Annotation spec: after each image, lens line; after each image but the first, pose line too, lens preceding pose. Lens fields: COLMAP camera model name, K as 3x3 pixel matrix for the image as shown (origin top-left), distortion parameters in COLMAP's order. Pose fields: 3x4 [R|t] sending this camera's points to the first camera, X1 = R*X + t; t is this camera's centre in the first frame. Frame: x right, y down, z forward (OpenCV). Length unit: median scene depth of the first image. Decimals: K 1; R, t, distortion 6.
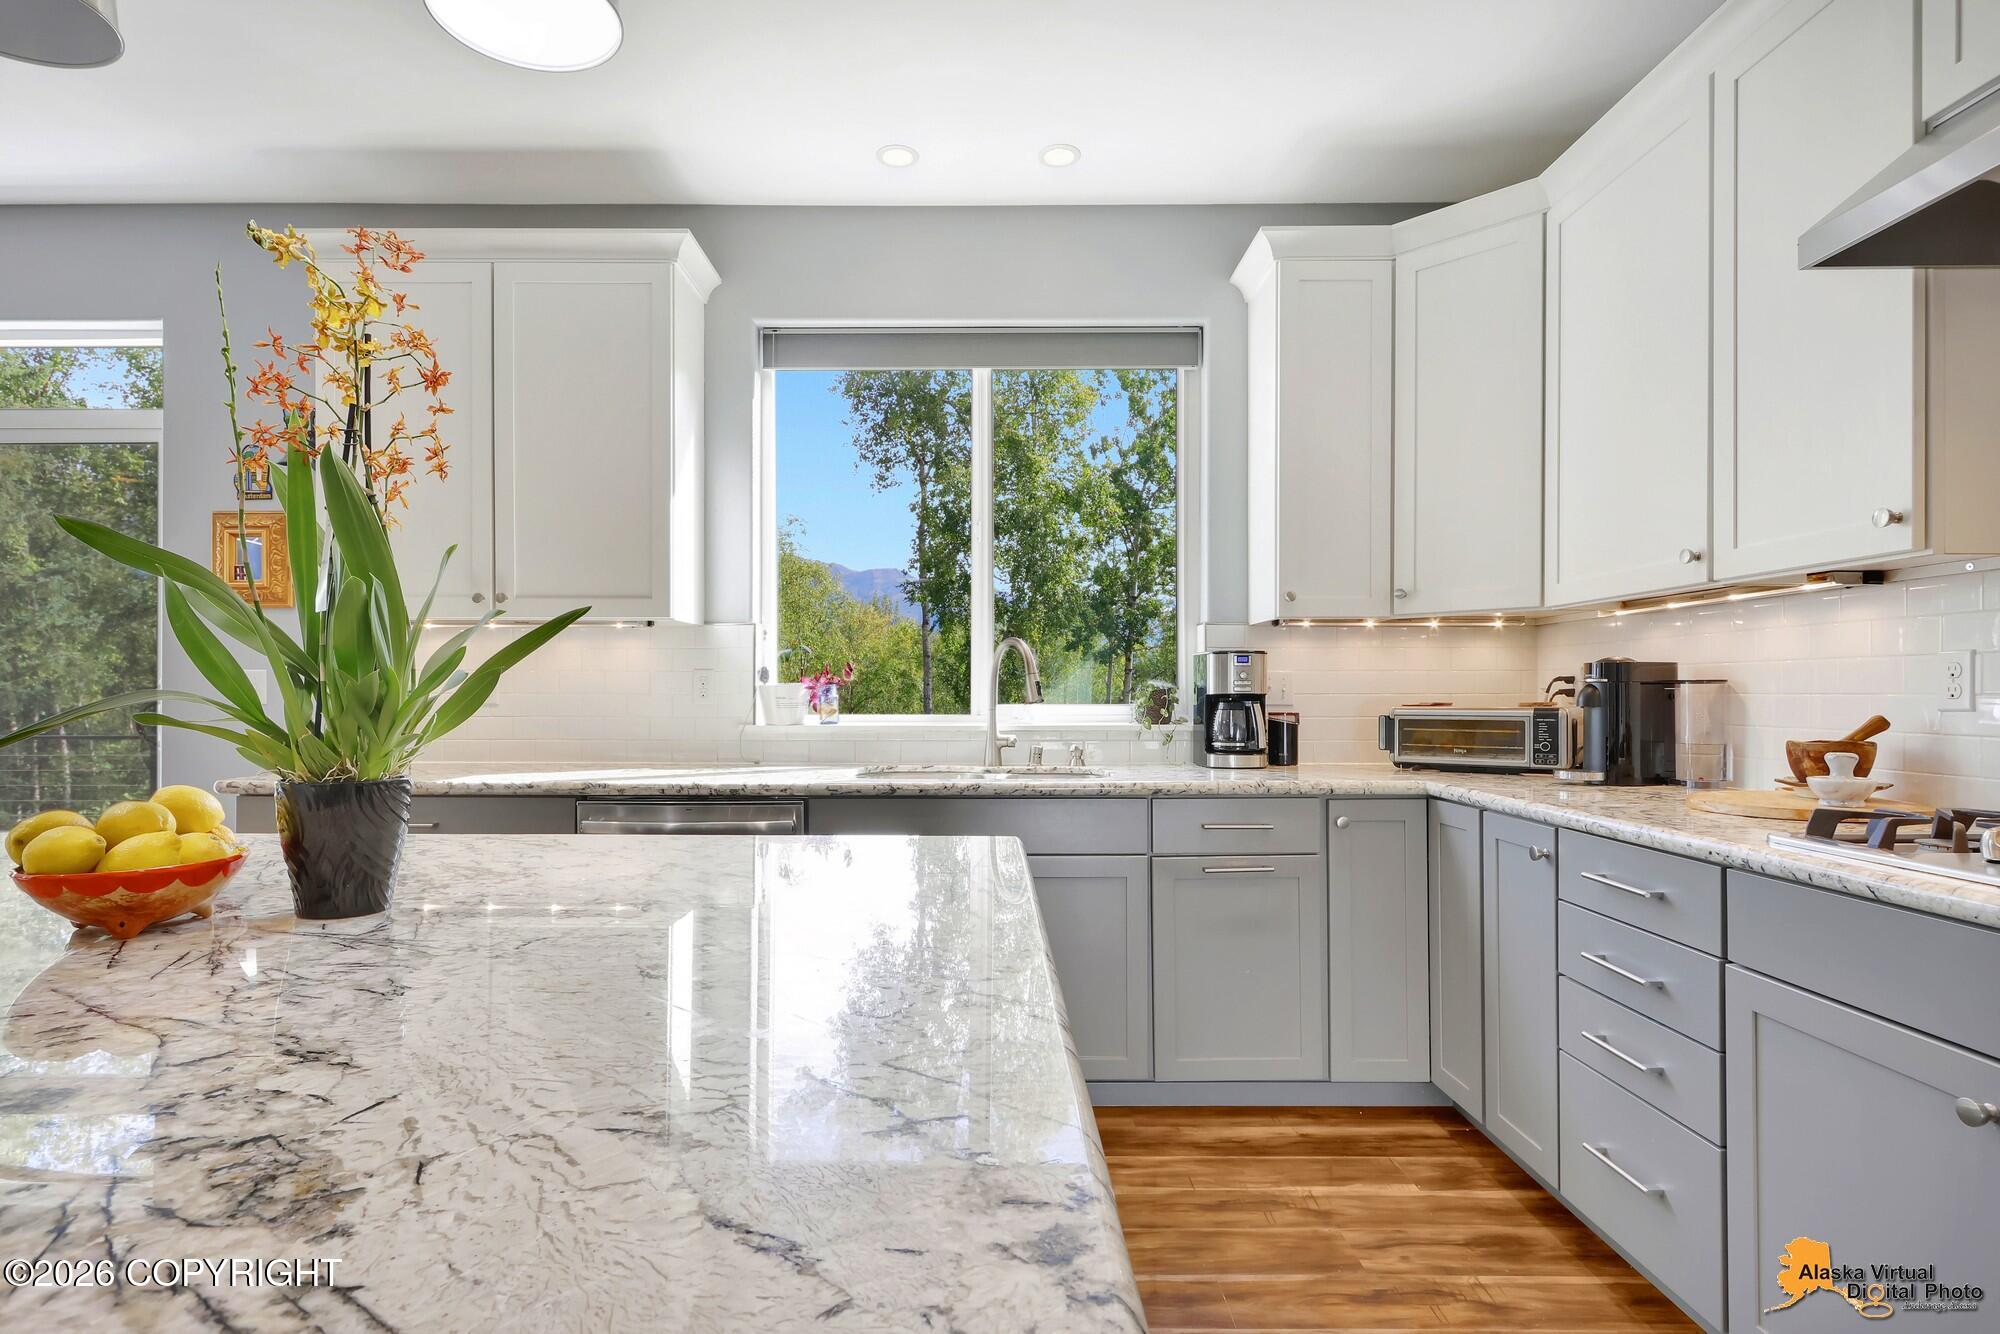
lens RADIAL K [[976.3, 0, 1014.0], [0, 976.3, 684.7], [0, 0, 1]] dist [0.003155, -0.001552]
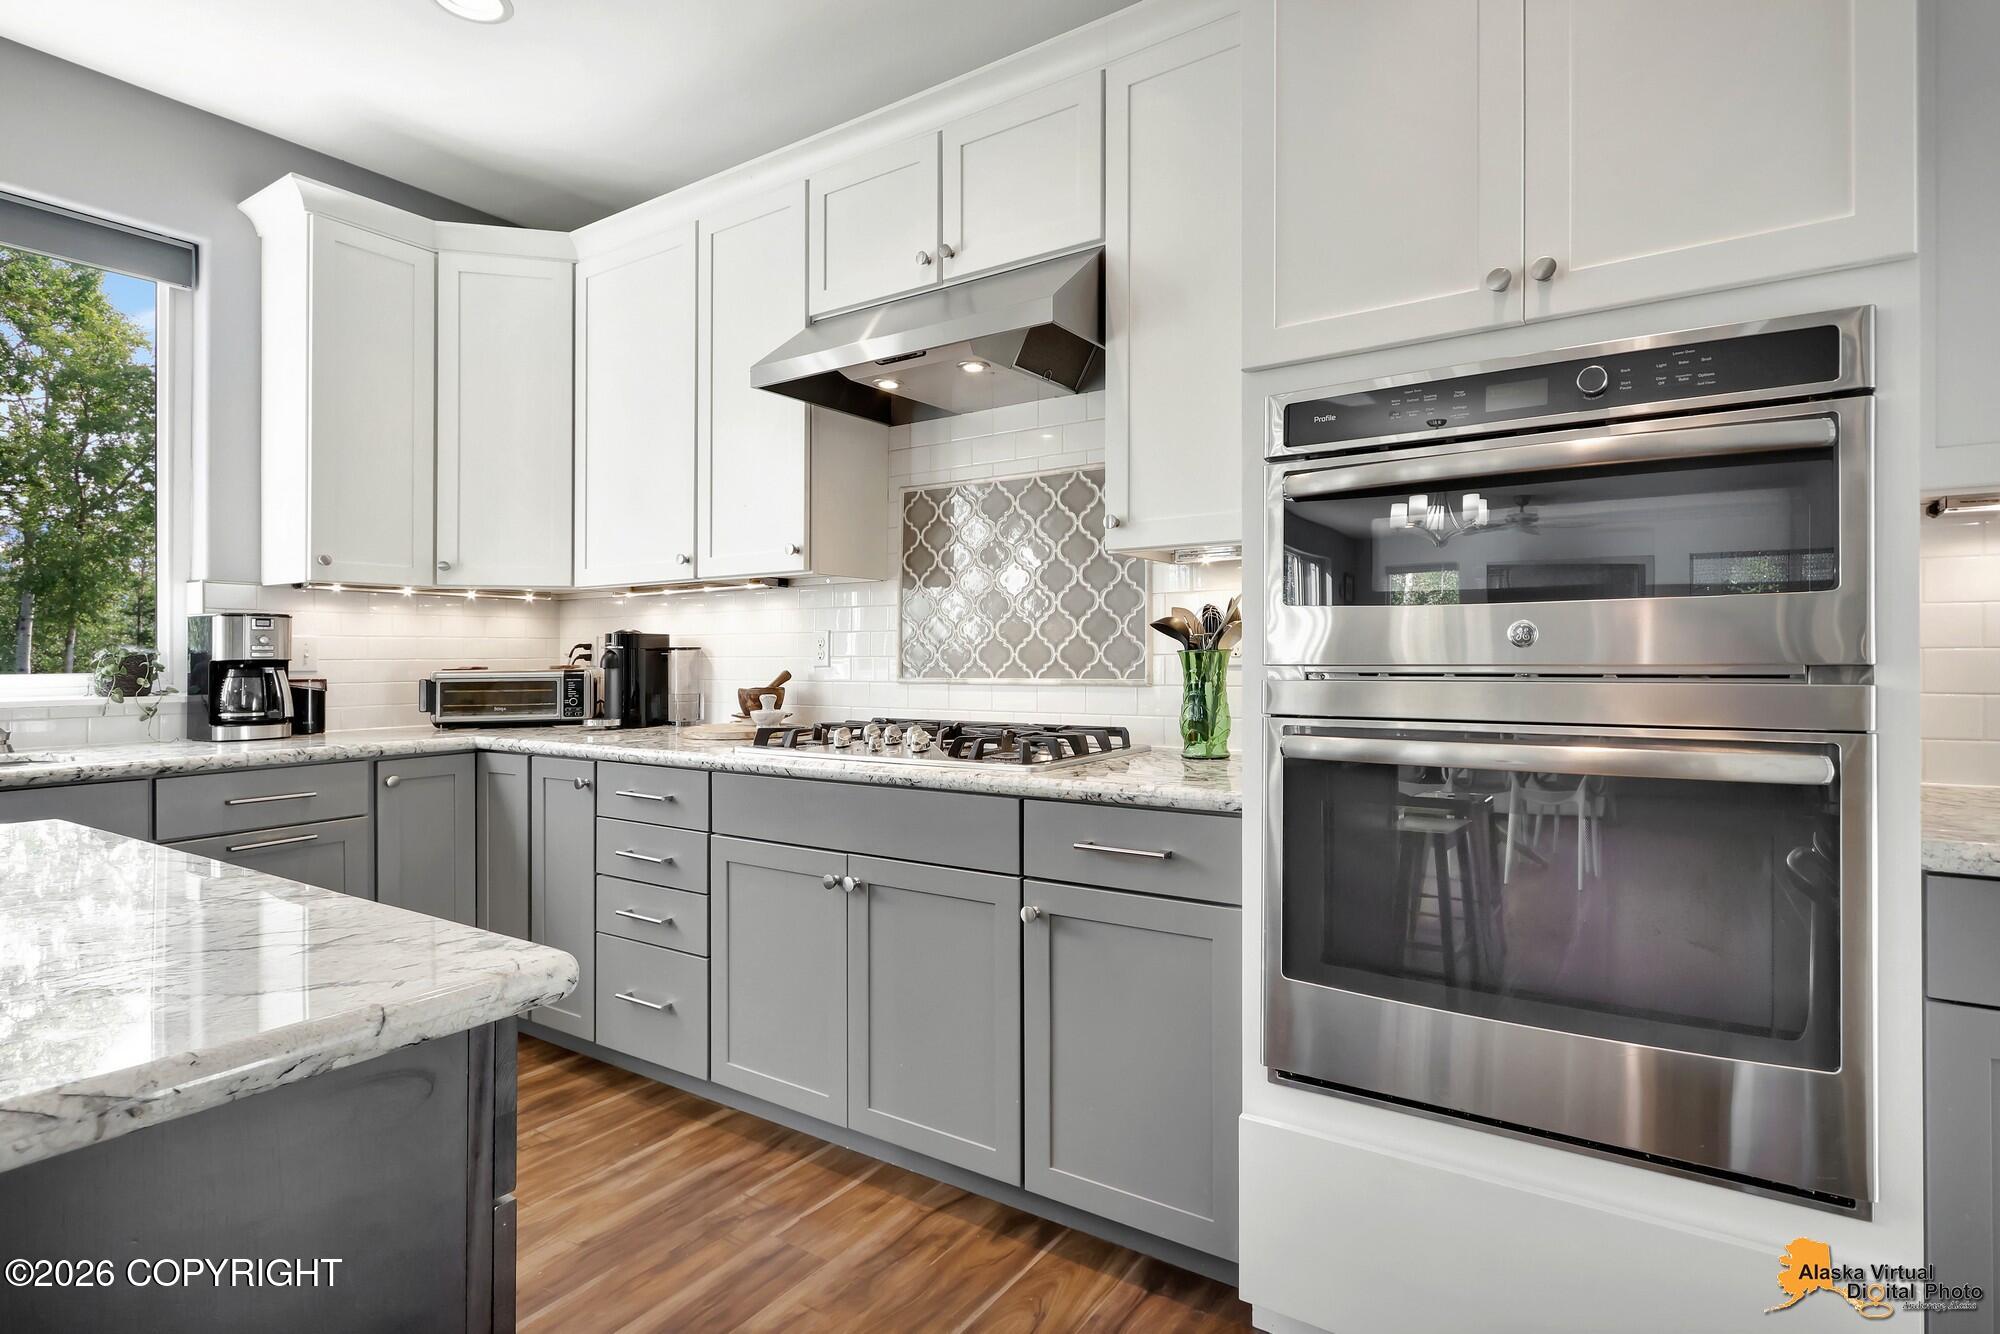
lens RADIAL K [[969.4, 0, 1020.3], [0, 969.4, 639.9], [0, 0, 1]] dist [0.003847, 0.001085]
pose [[0.561677, 0.011453, 0.827277, -0.150151], [-0.002159, 0.999921, -0.012378, 0.000238], [-0.827354, 0.005167, 0.561658, -0.145992]]
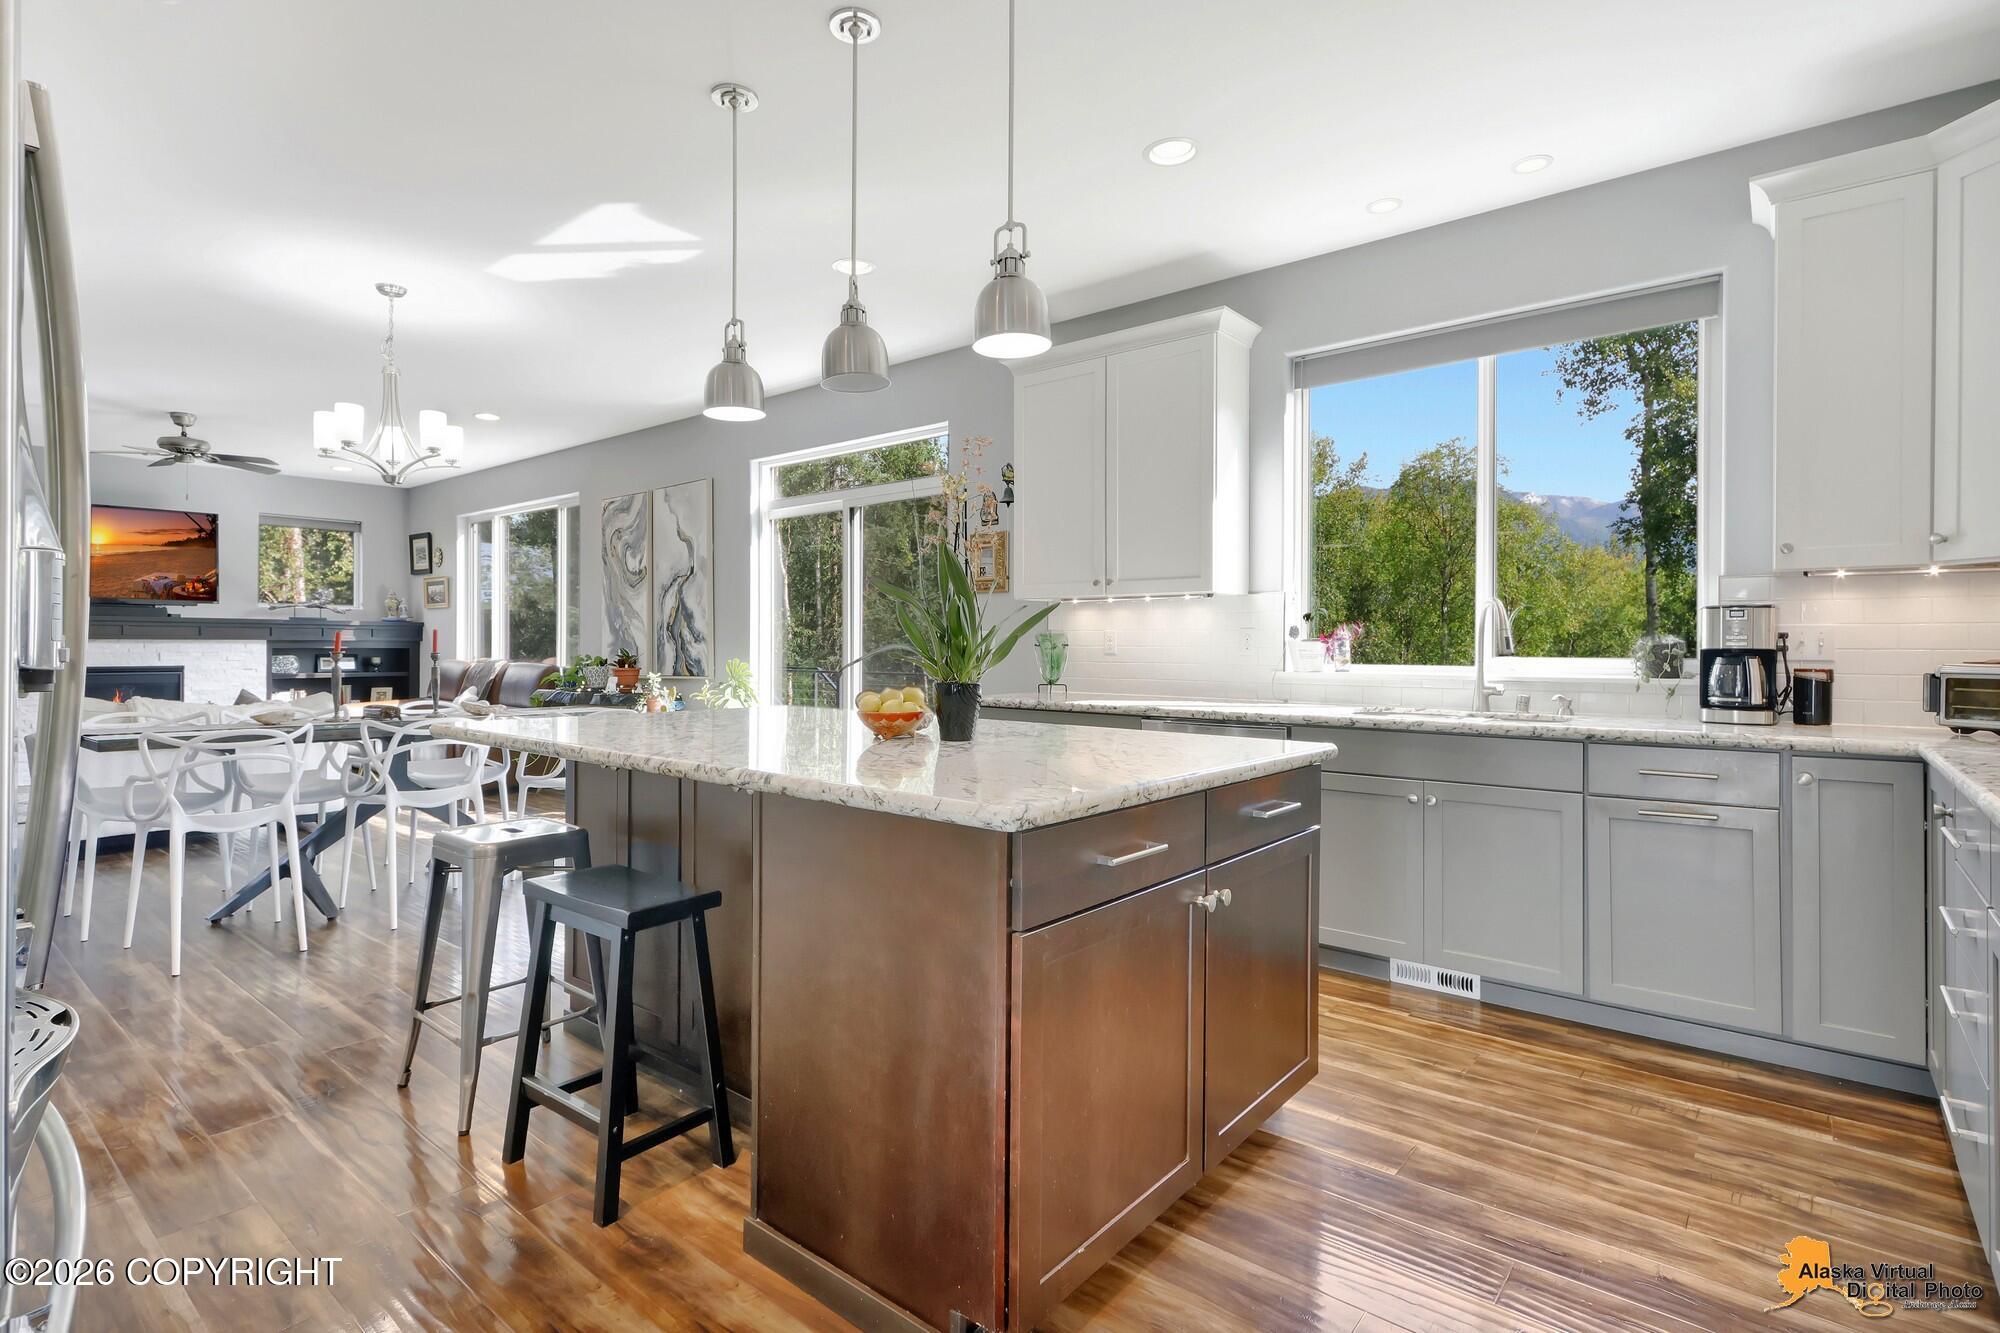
lens RADIAL K [[971.5, 0, 993.5], [0, 971.5, 650.6], [0, 0, 1]] dist [0.001365, -0.000169]
pose [[0.759684, 0.005536, -0.650269, 0.350096], [0.002812, 0.999926, 0.011798, -0.002770], [0.650286, -0.010792, 0.759613, -0.276594]]
